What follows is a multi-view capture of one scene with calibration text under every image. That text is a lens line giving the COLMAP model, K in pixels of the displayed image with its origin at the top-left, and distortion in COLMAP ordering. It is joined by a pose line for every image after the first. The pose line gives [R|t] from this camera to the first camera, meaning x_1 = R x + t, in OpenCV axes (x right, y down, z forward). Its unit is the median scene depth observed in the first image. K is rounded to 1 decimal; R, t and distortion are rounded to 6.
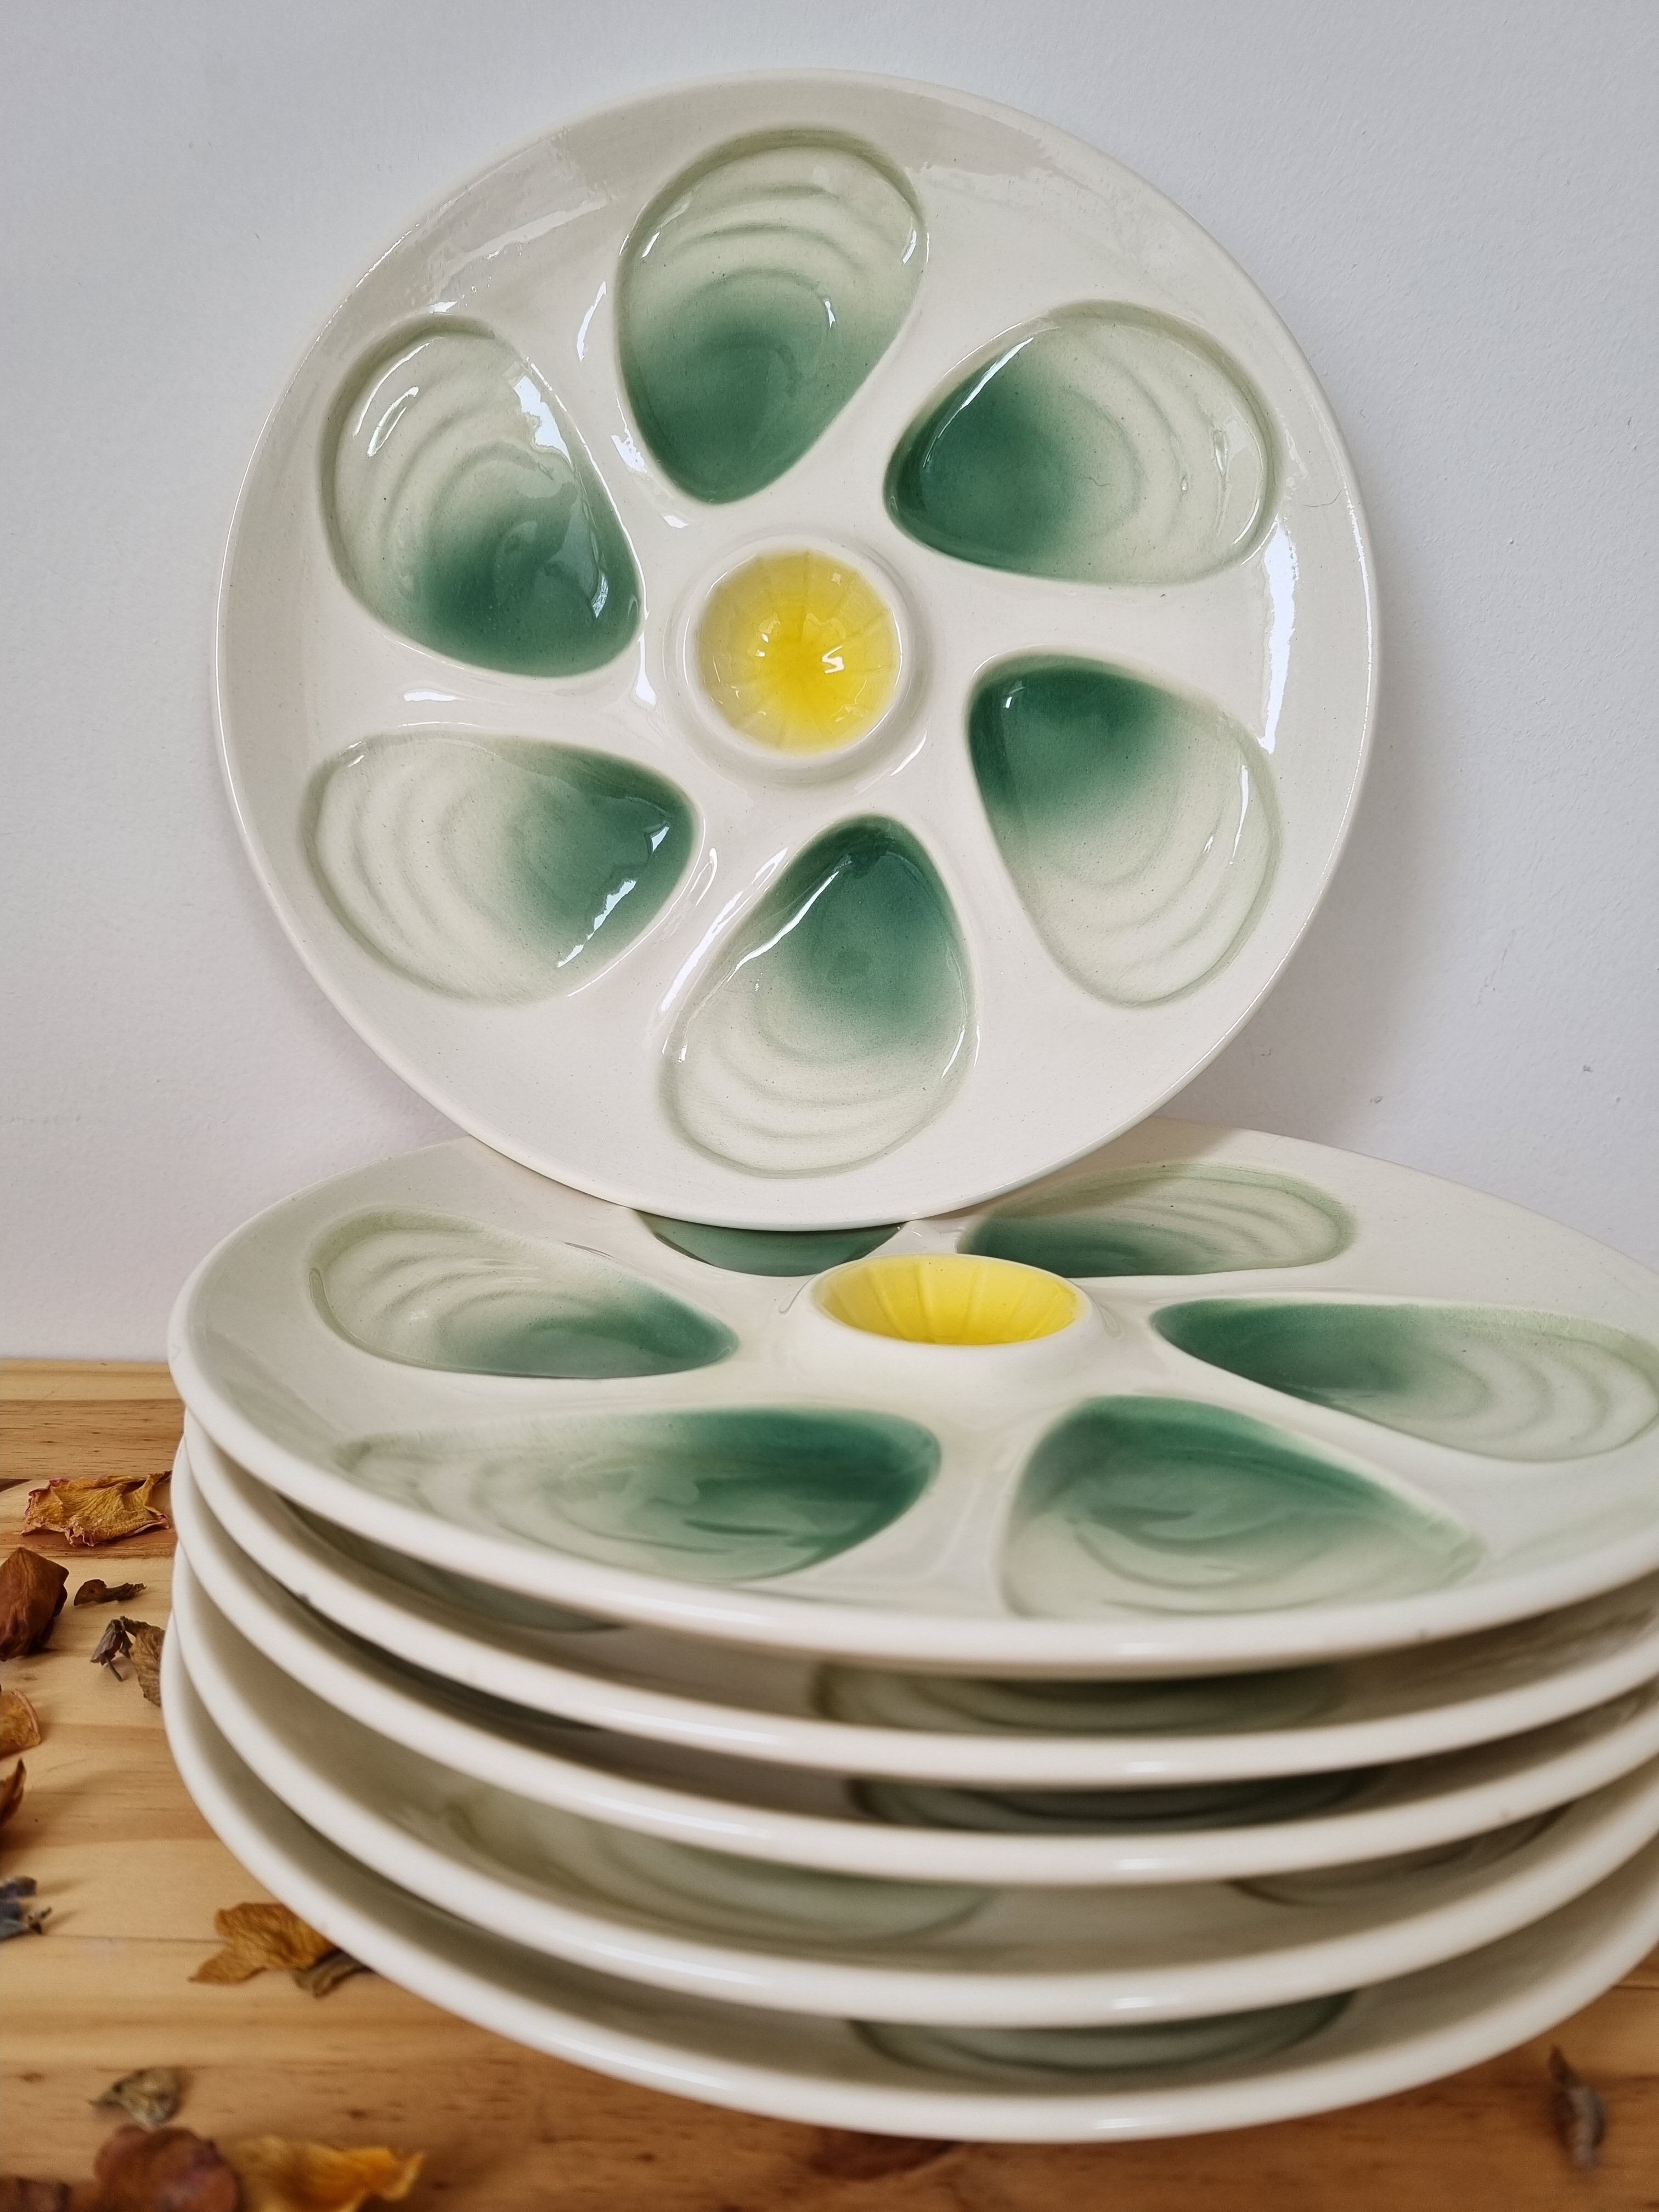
lens RADIAL K [[1694.7, 0, 836.1], [0, 1694.7, 1061.2], [0, 0, 1]] dist [0.049679, -0.053432]
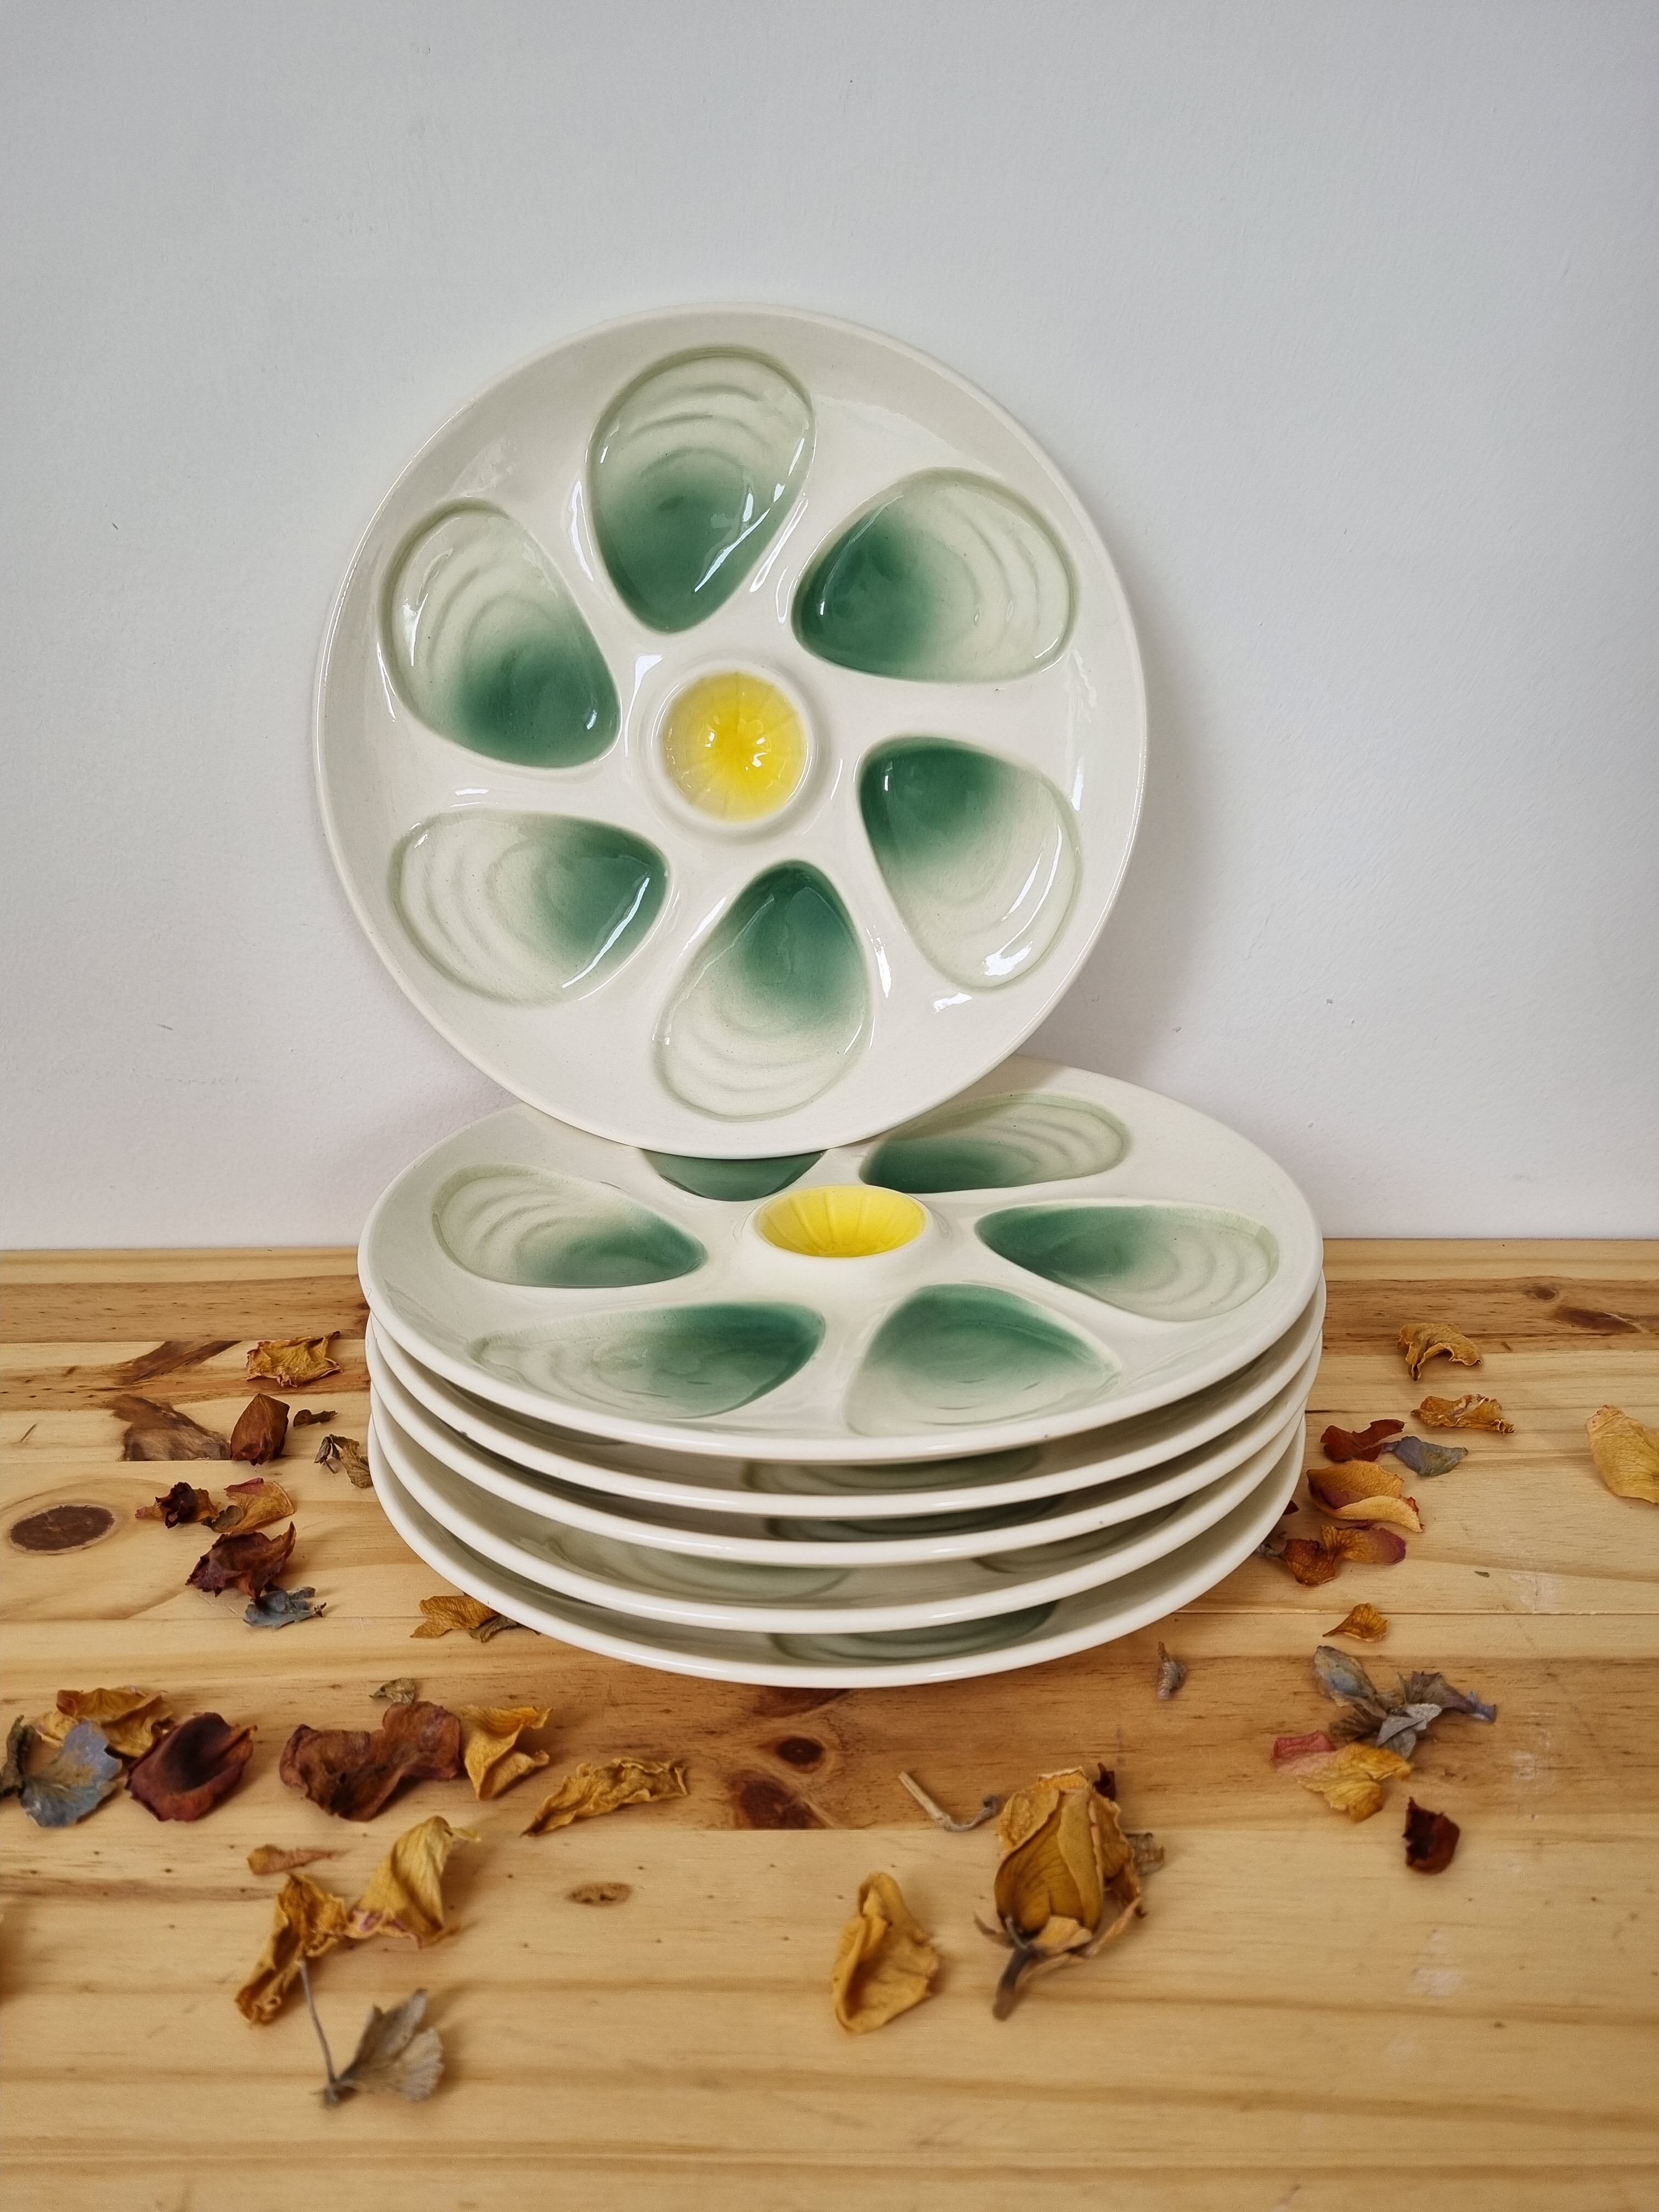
lens RADIAL K [[1694.7, 0, 836.1], [0, 1694.7, 1061.2], [0, 0, 1]] dist [0.049679, -0.053432]
pose [[0.999085, -0.039869, -0.015511, 0.072620], [0.041652, 0.989271, 0.140029, -0.177223], [0.009761, -0.140547, 0.990026, -0.413081]]
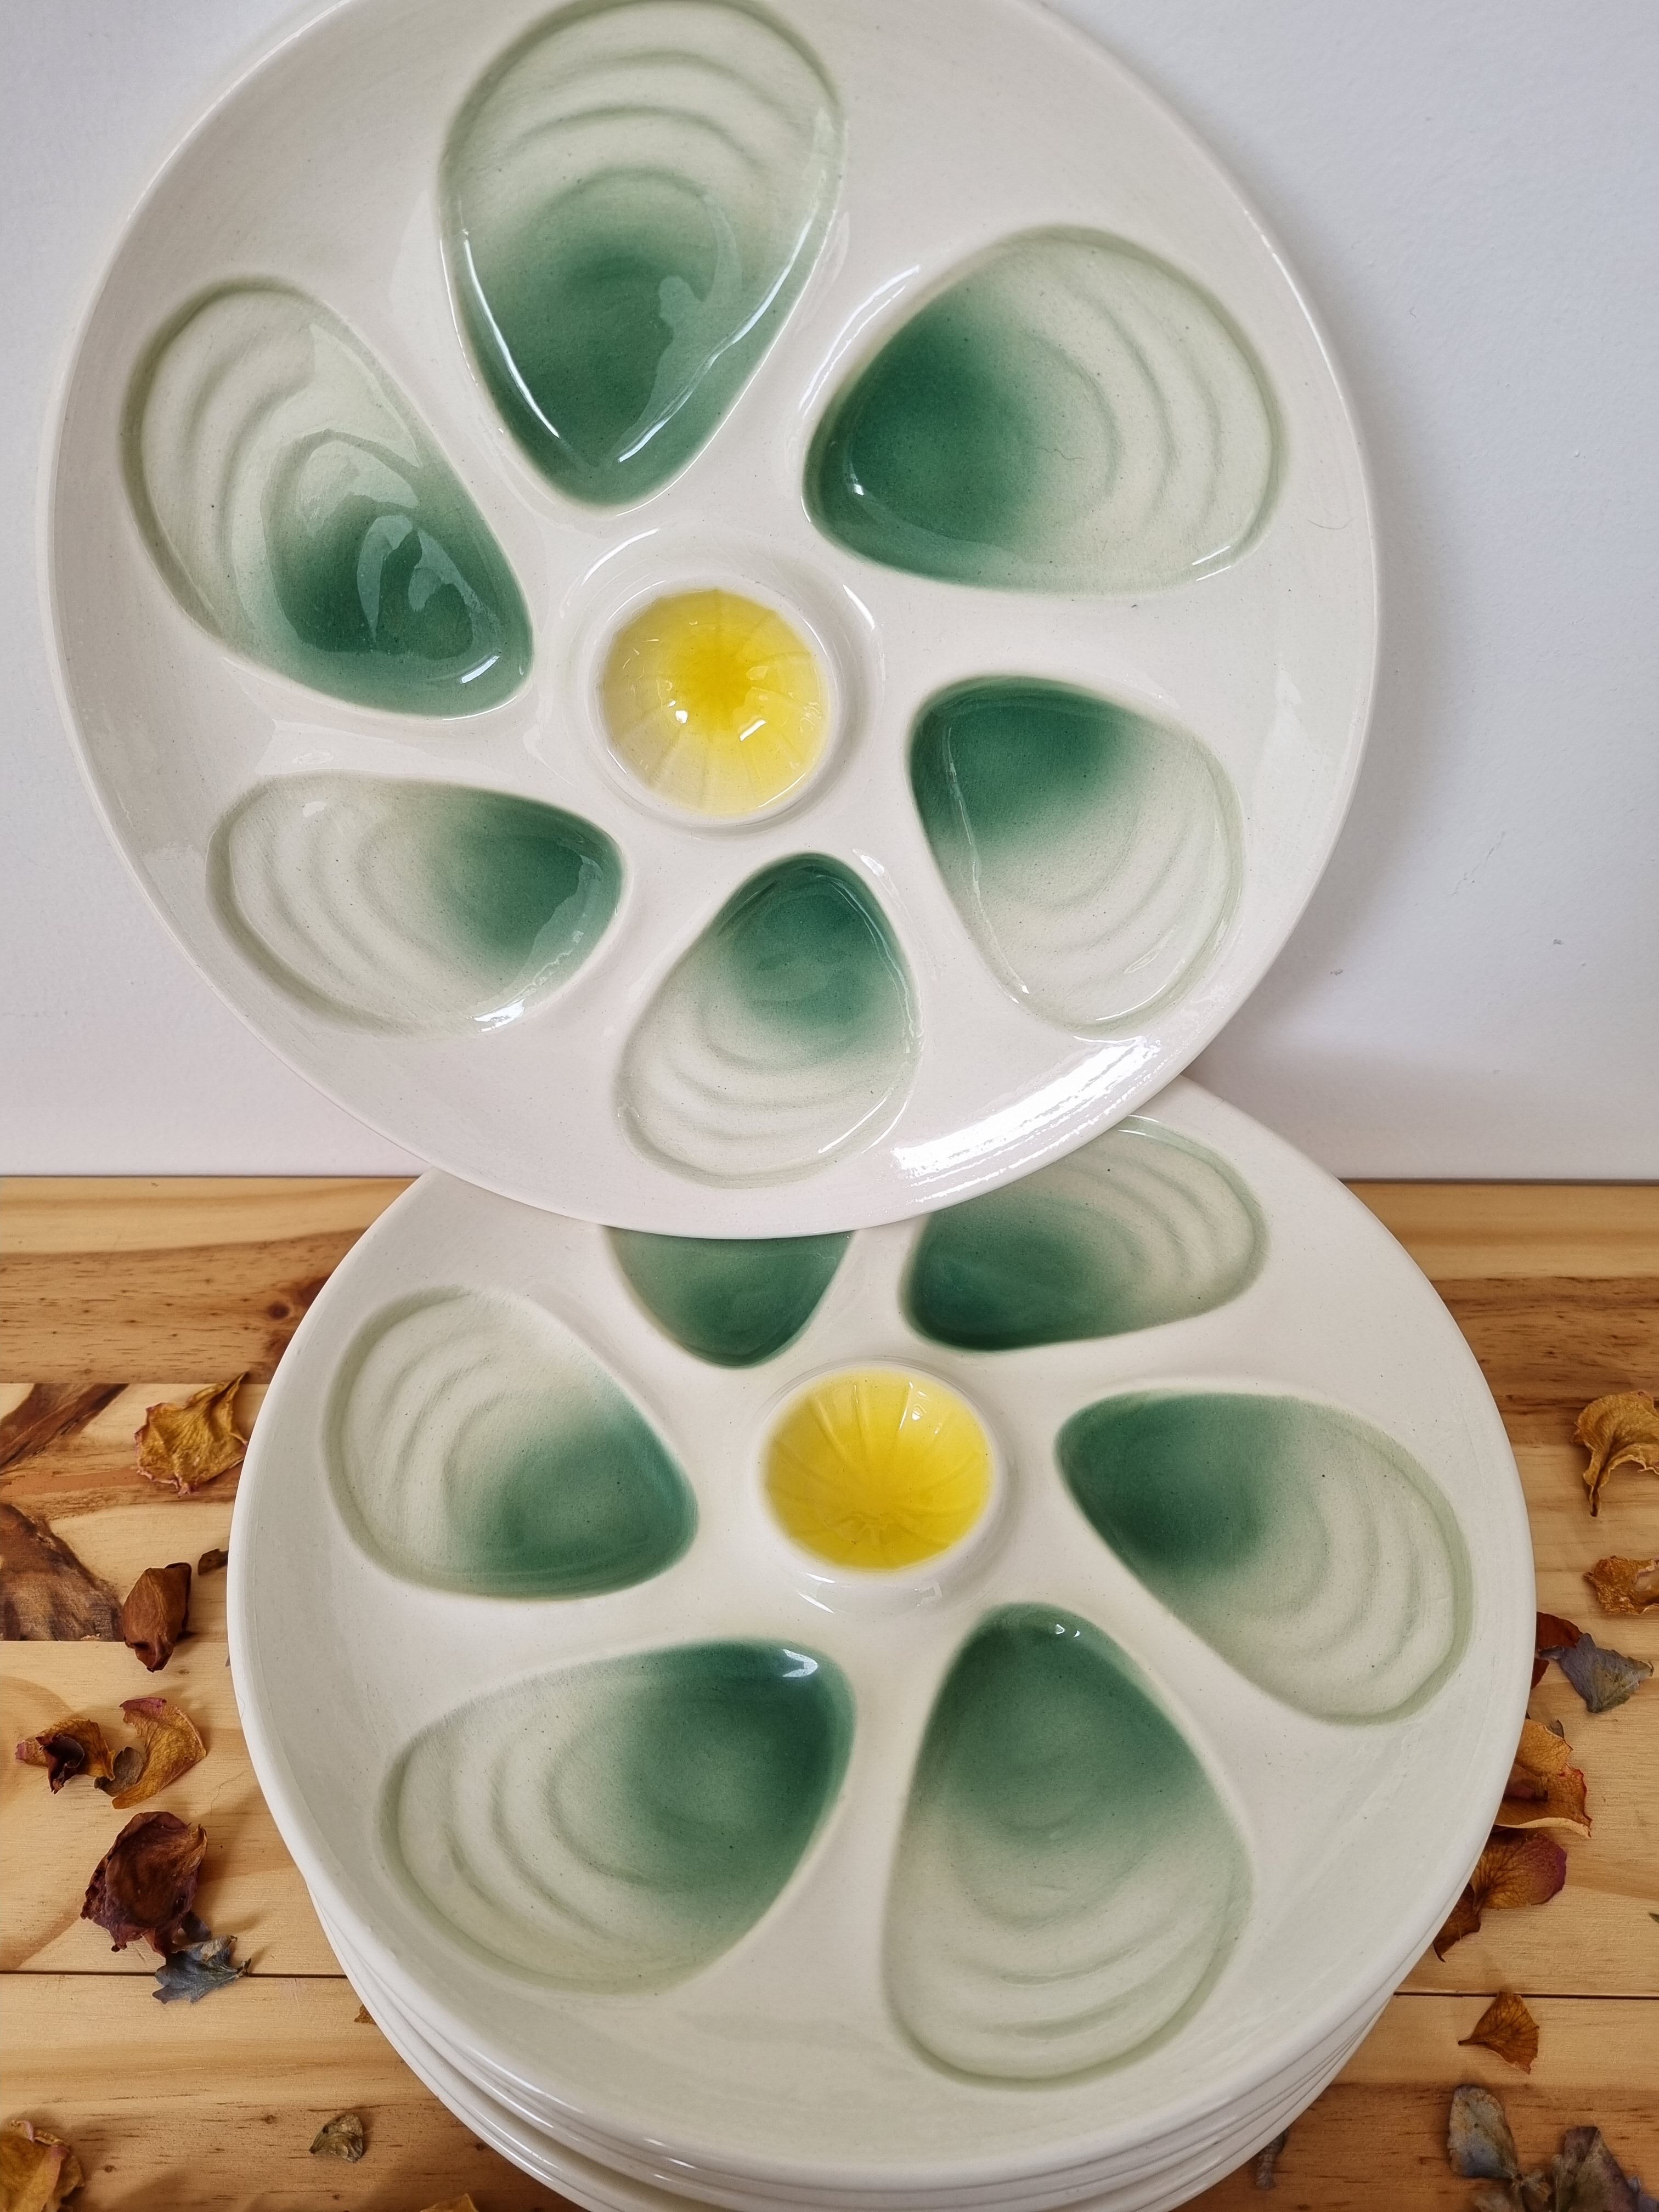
lens RADIAL K [[1721.7, 0, 825.7], [0, 1721.7, 1077.8], [0, 0, 1]] dist [0.044453, -0.046033]
pose [[0.998733, -0.022552, -0.044978, 0.071878], [0.044402, 0.815497, 0.577055, -0.600373], [0.023665, -0.578321, 0.815466, 0.151970]]
